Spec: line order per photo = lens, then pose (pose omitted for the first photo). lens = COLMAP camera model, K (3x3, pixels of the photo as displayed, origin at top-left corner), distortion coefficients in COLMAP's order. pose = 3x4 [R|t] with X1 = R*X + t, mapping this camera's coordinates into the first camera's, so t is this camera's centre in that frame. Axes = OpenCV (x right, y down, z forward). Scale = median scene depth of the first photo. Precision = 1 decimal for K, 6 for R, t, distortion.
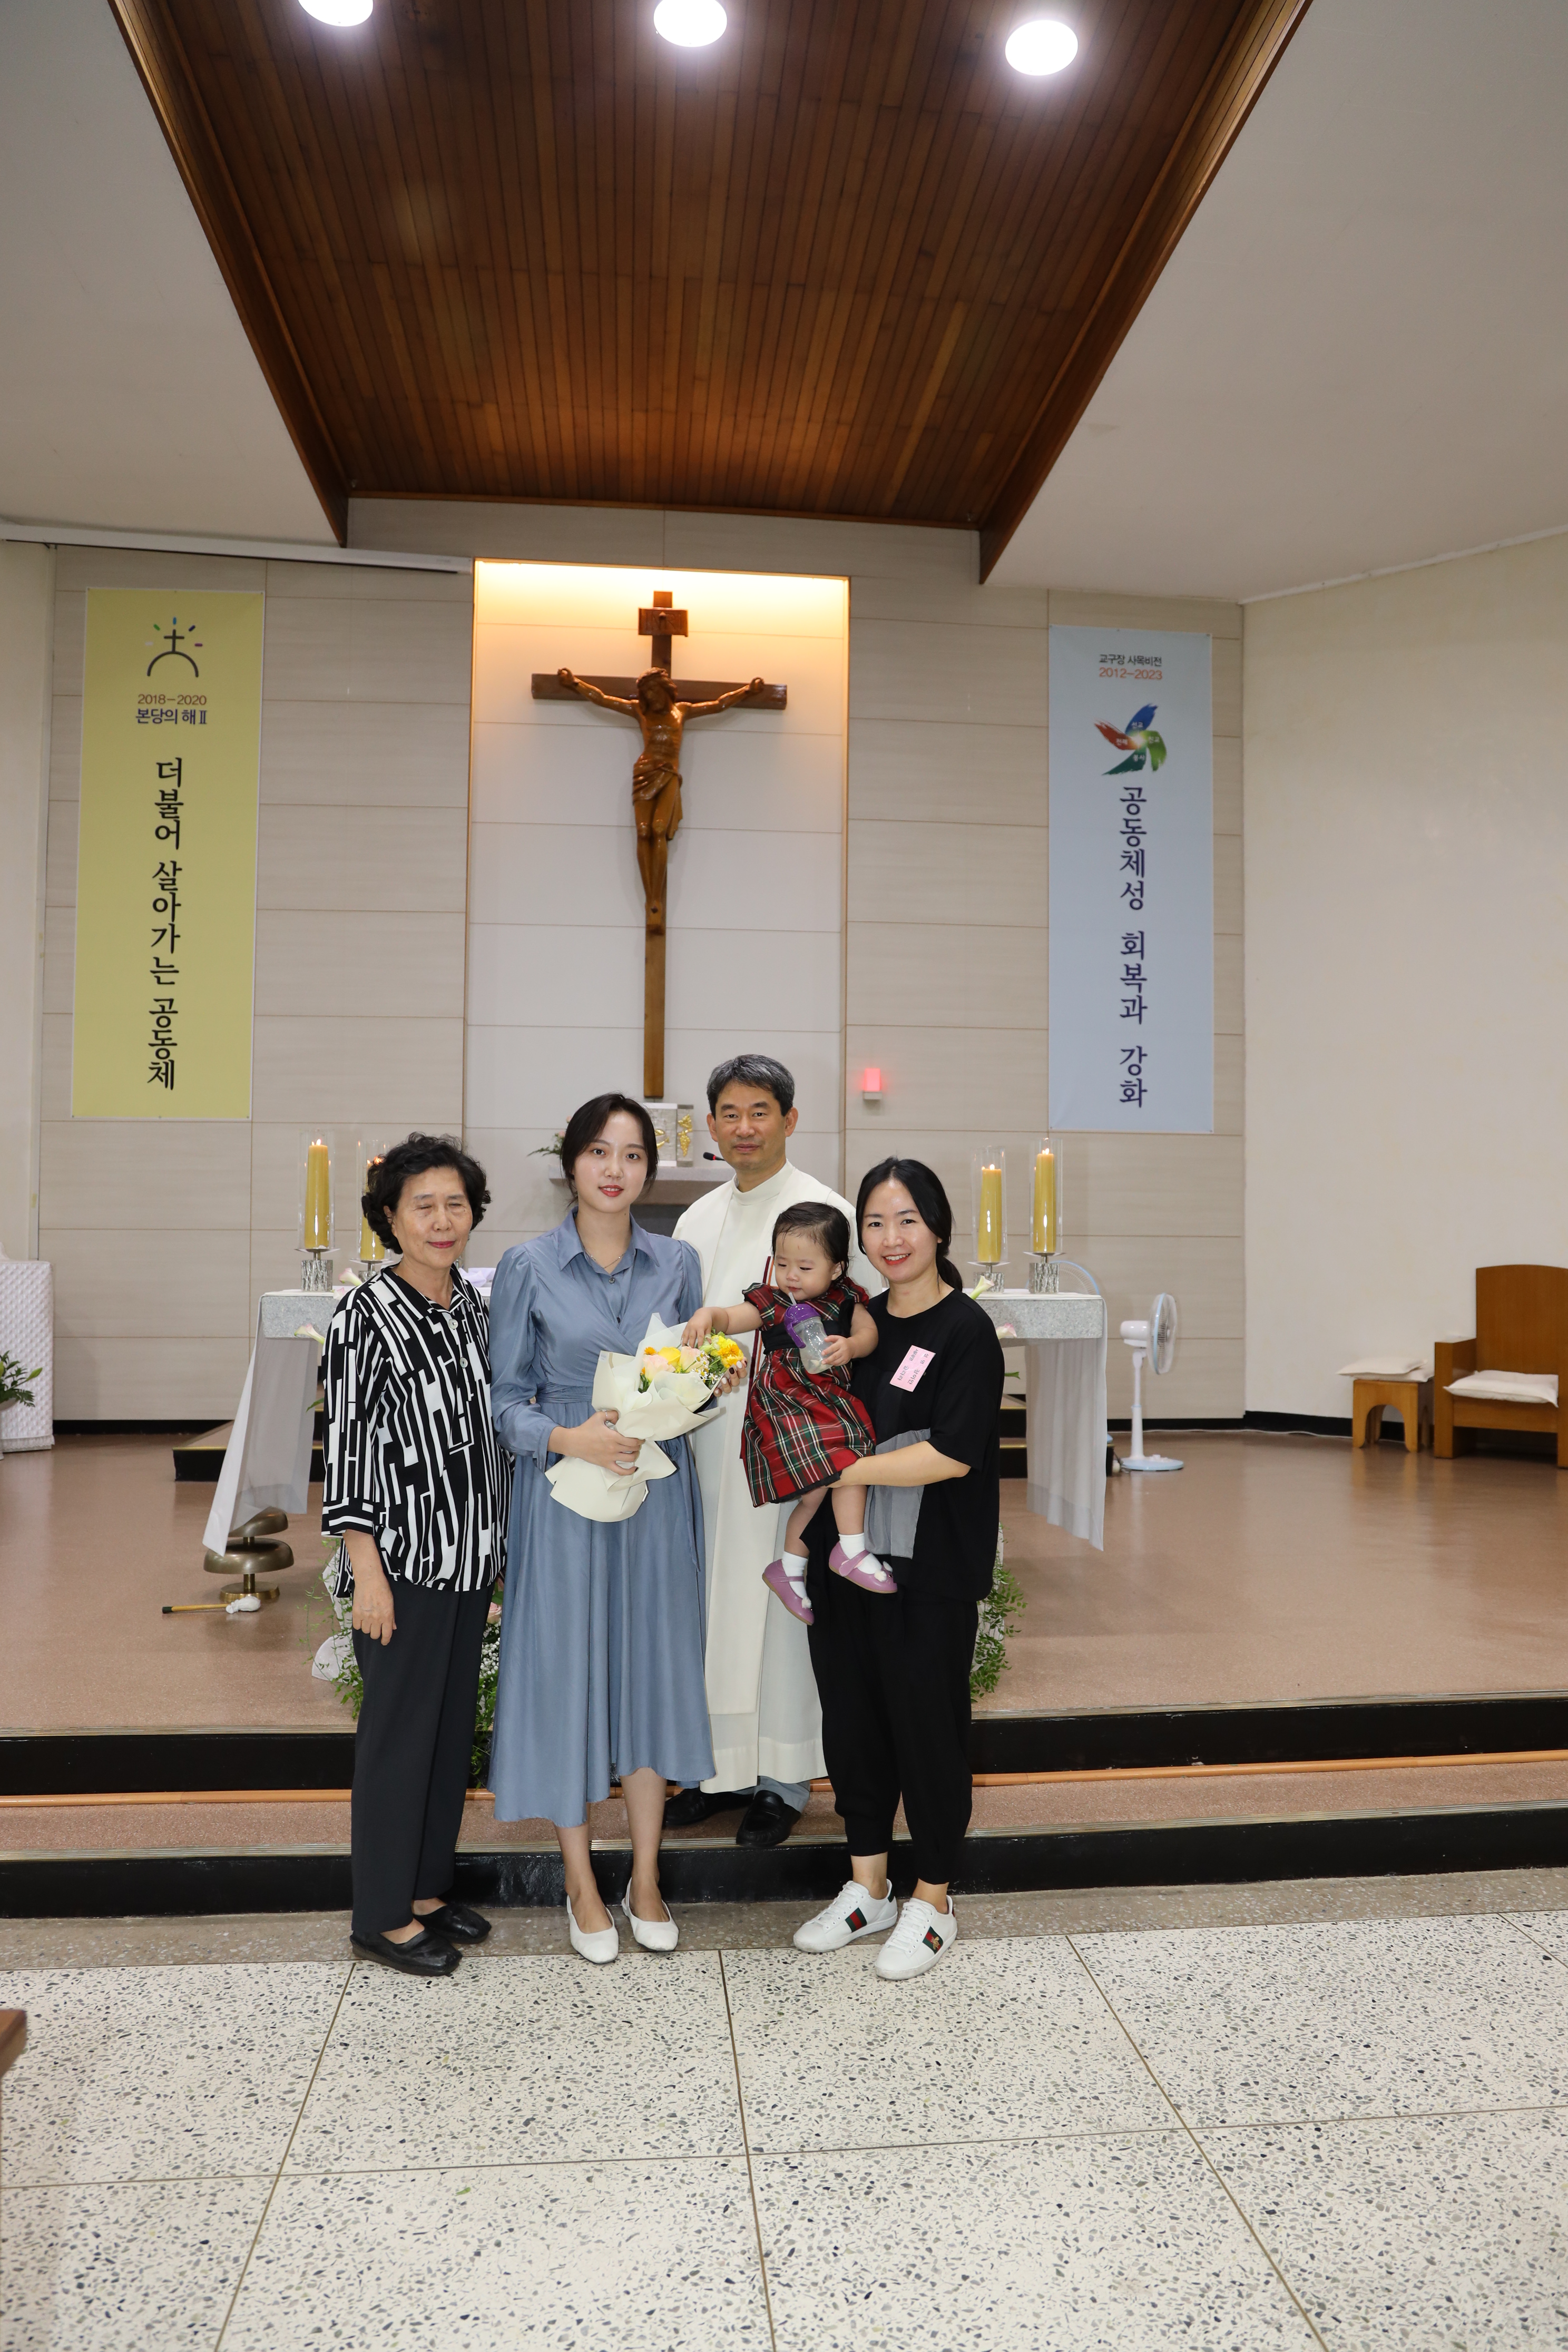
lens RADIAL K [[1646.8, 0, 796.0], [0, 1646.8, 1182.8], [0, 0, 1]] dist [-0.070244, 0.055553]
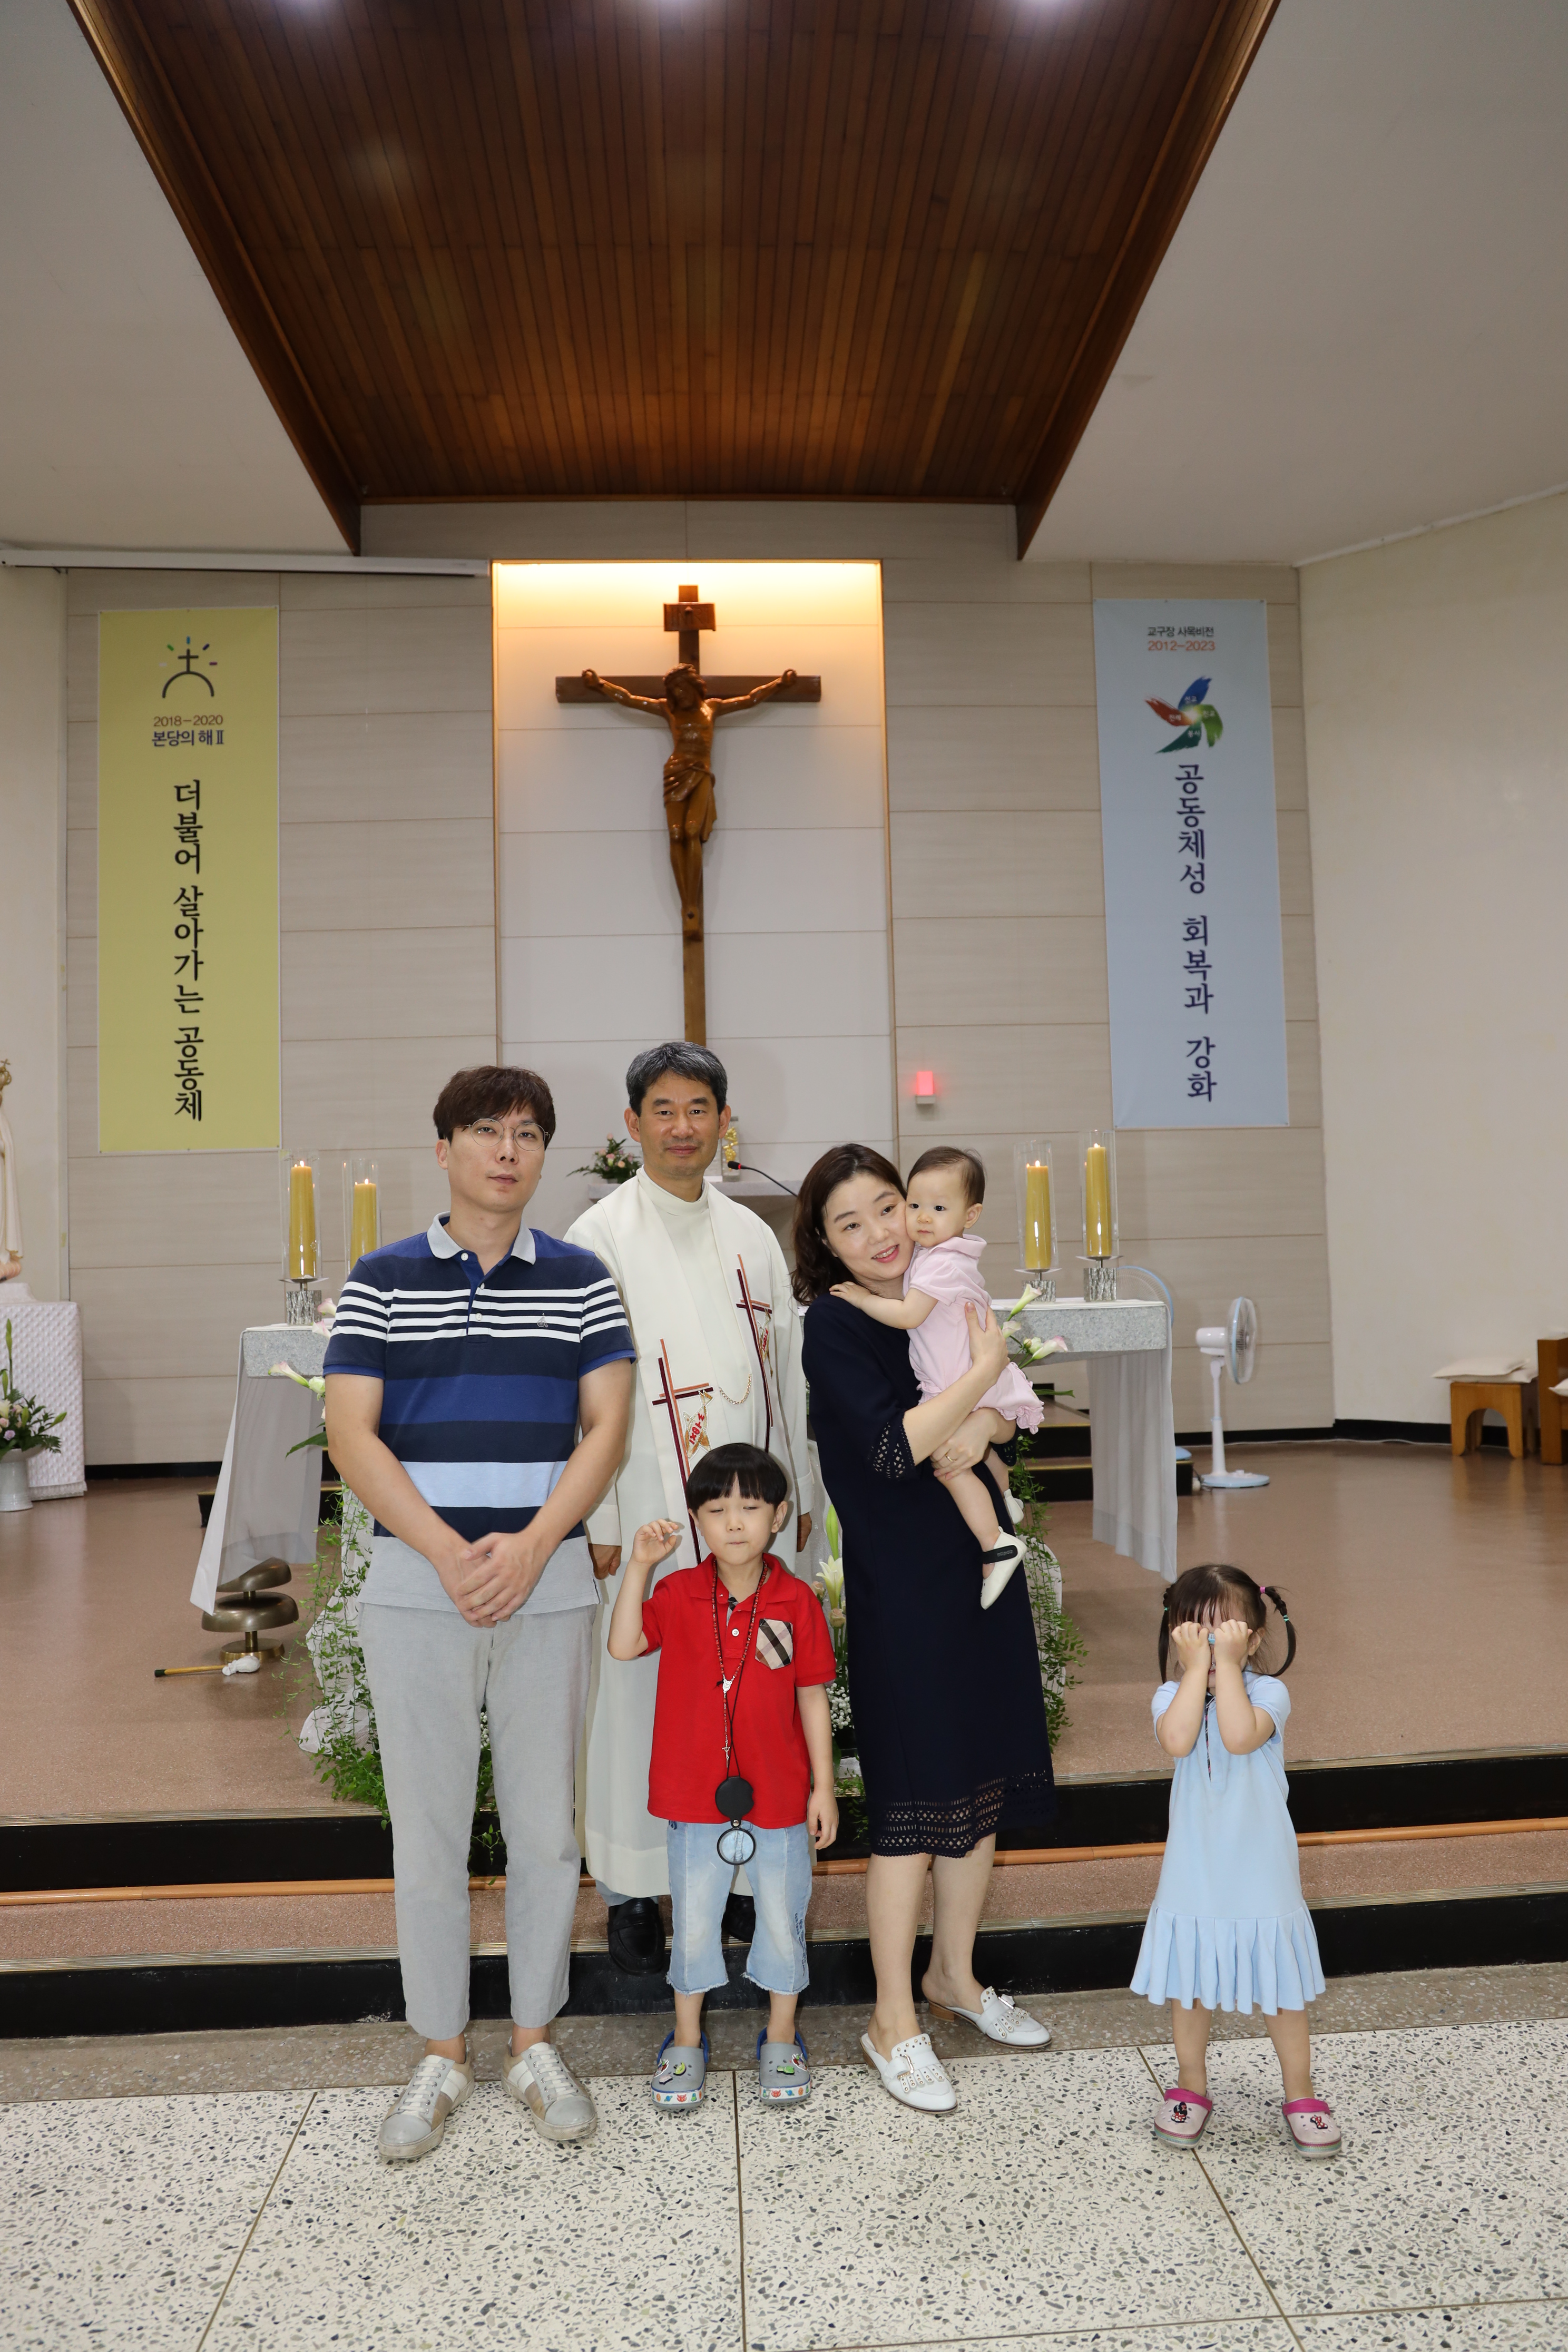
lens RADIAL K [[1646.1, 0, 791.3], [0, 1646.1, 1178.8], [0, 0, 1]] dist [-0.074708, 0.057846]
pose [[0.998061, -0.036172, -0.050662, 0.044634], [0.035490, 0.999268, -0.014303, 0.010374], [0.051143, 0.012477, 0.998613, 0.135700]]
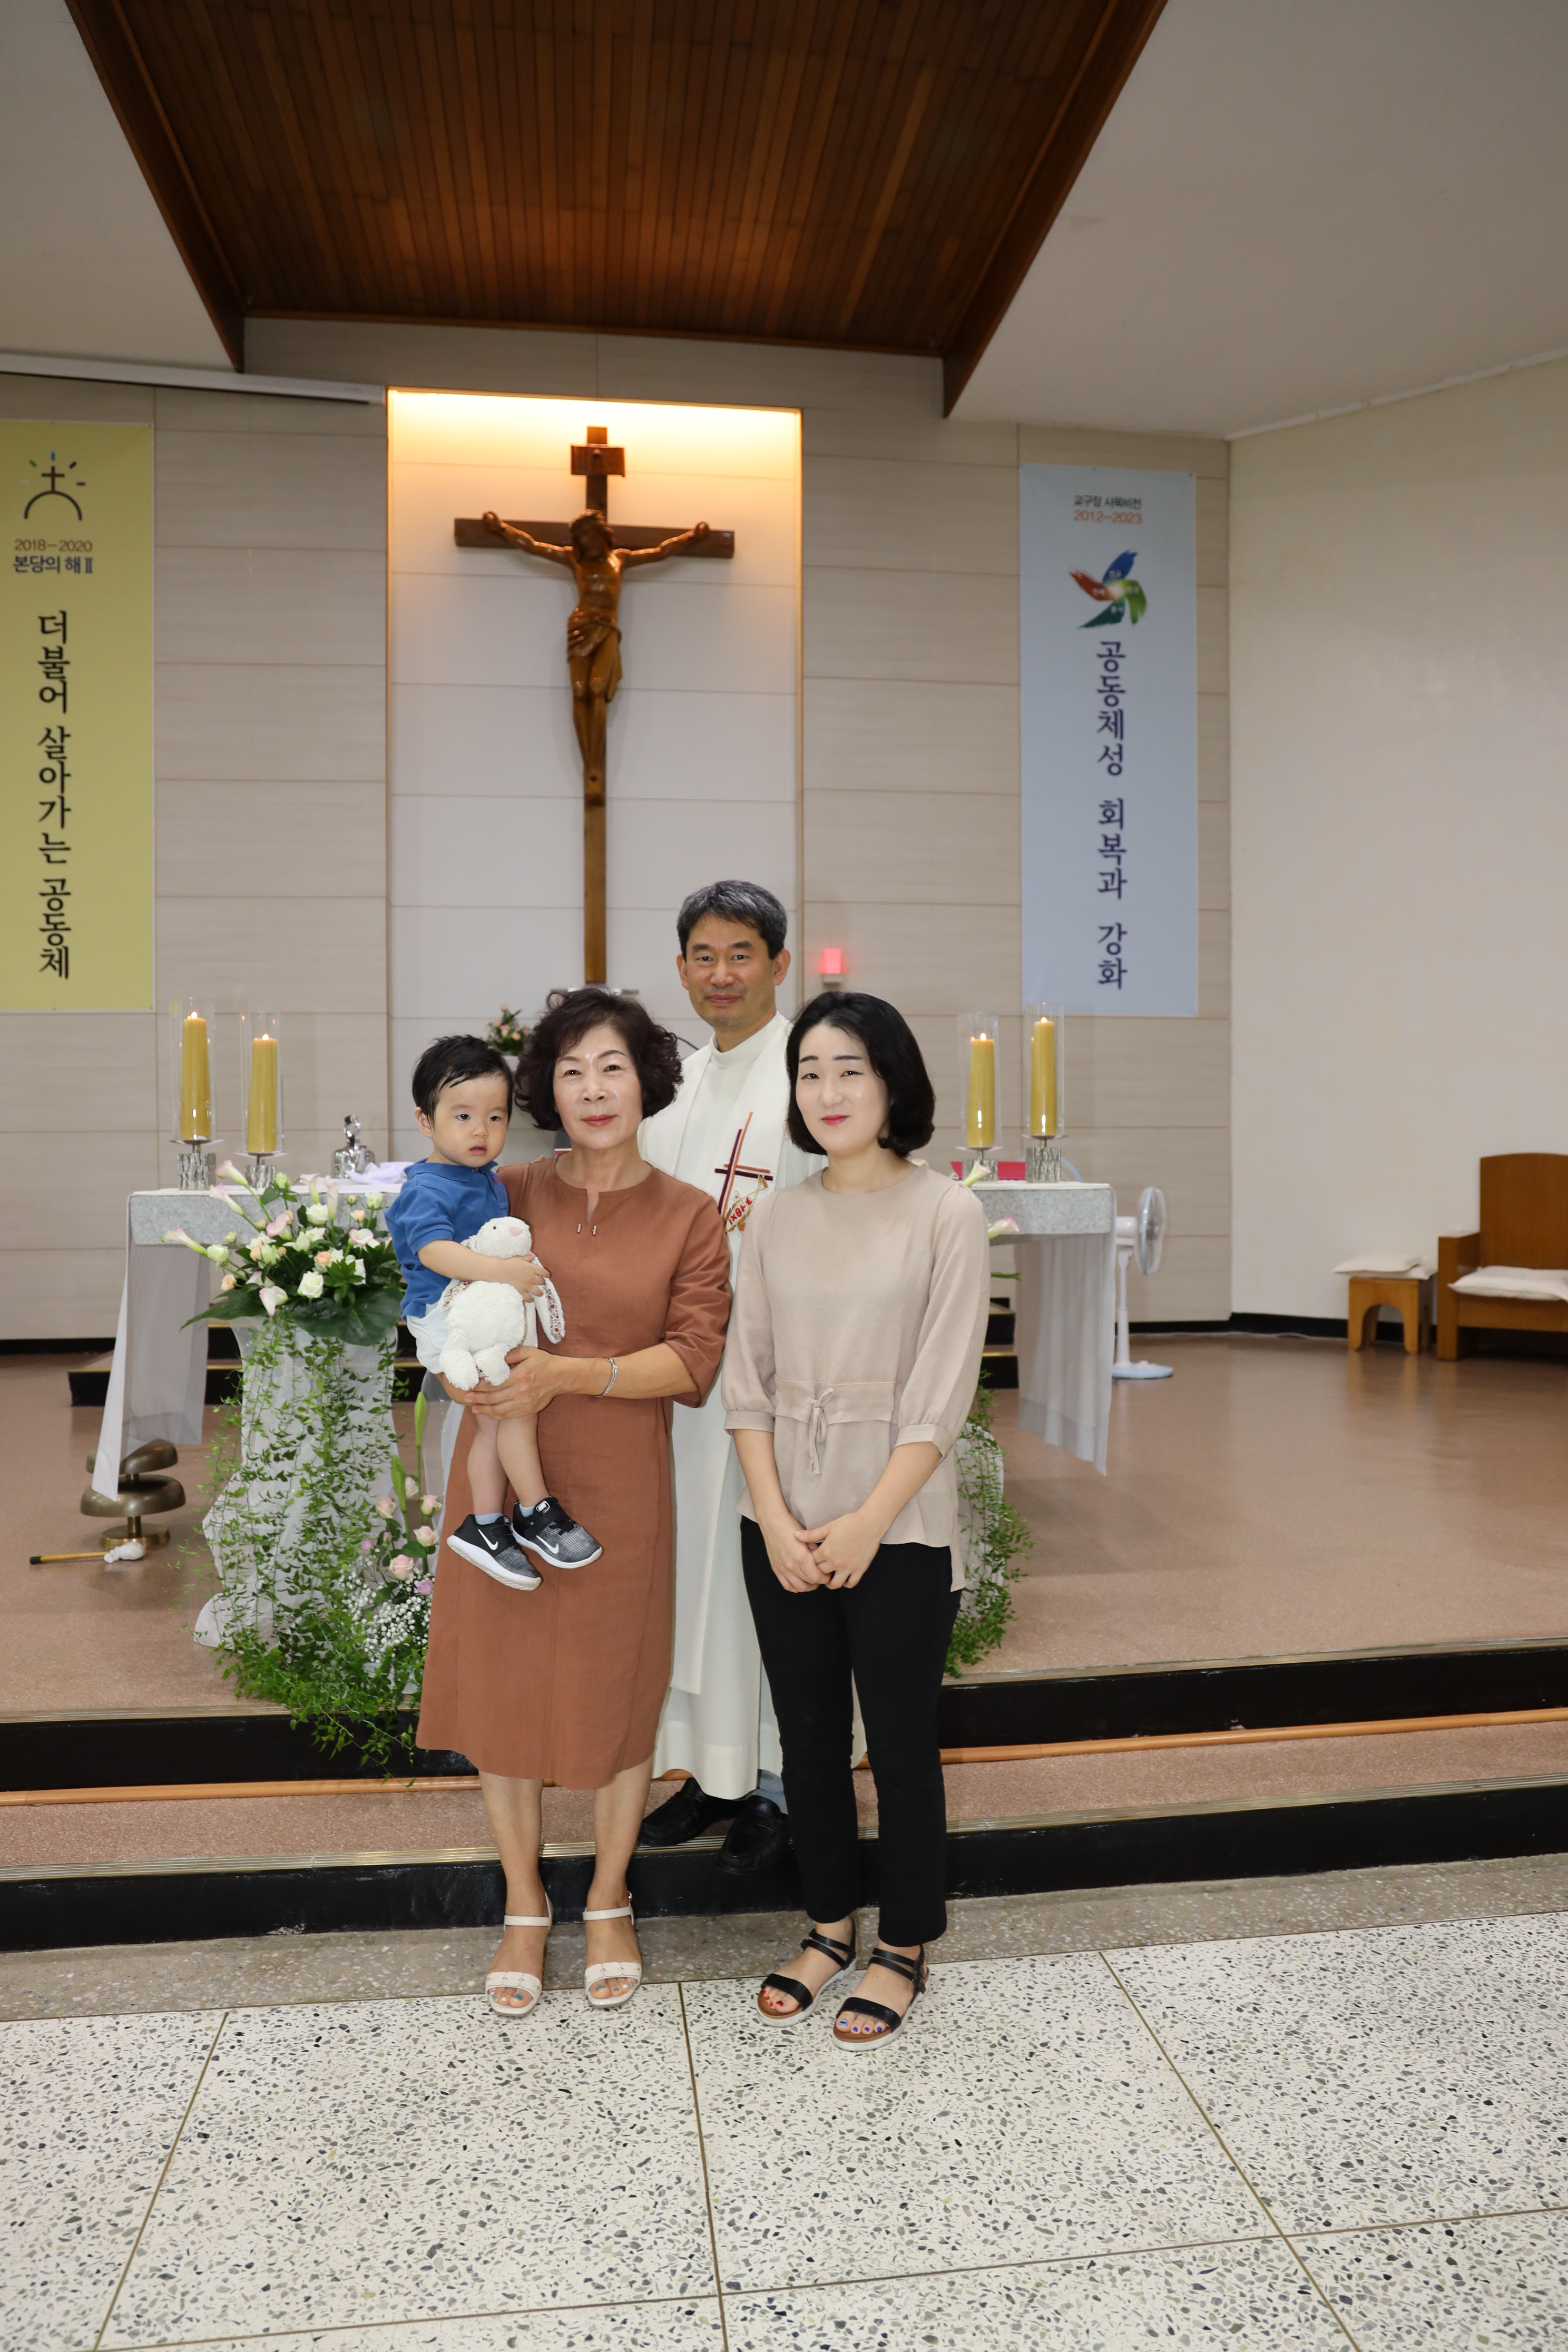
lens RADIAL K [[1646.5, 0, 784.0], [0, 1646.5, 1176.0], [0, 0, 1]] dist [-0.072695, 0.054796]
pose [[0.999668, -0.011660, 0.022978, -0.008541], [0.010439, 0.998563, 0.052571, 0.025636], [-0.023558, -0.052314, 0.998353, 0.208578]]
